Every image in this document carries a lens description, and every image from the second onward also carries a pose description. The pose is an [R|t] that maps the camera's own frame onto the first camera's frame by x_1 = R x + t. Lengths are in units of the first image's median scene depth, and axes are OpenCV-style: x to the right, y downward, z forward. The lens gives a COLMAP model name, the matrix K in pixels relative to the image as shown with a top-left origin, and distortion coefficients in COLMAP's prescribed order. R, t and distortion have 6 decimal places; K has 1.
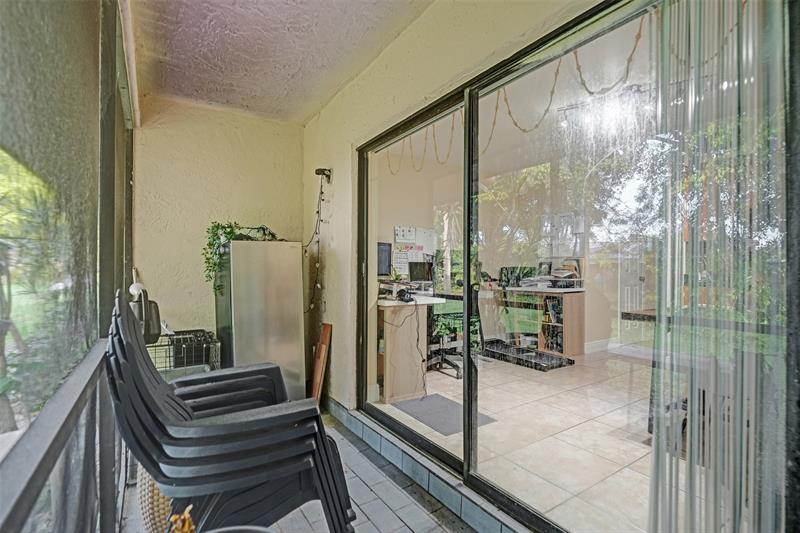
lens RADIAL K [[372.5, 0, 402.4], [0, 372.5, 265.9], [0, 0, 1]] dist [-0.009514, 0.001039]
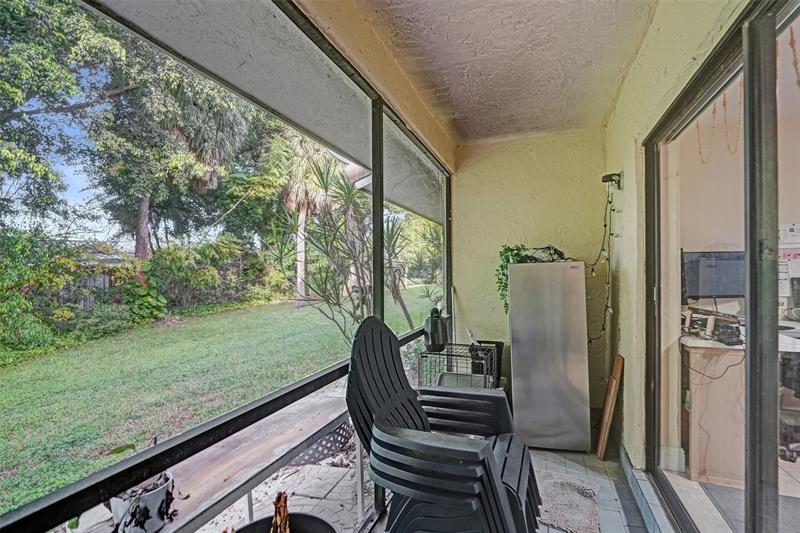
lens RADIAL K [[372.5, 0, 402.5], [0, 372.5, 271.8], [0, 0, 1]] dist [-0.009514, 0.001039]
pose [[0.606290, -0.011969, -0.795153, 0.187630], [0.011731, 0.999913, -0.006107, -0.039764], [0.795157, -0.005626, 0.606378, 0.105571]]
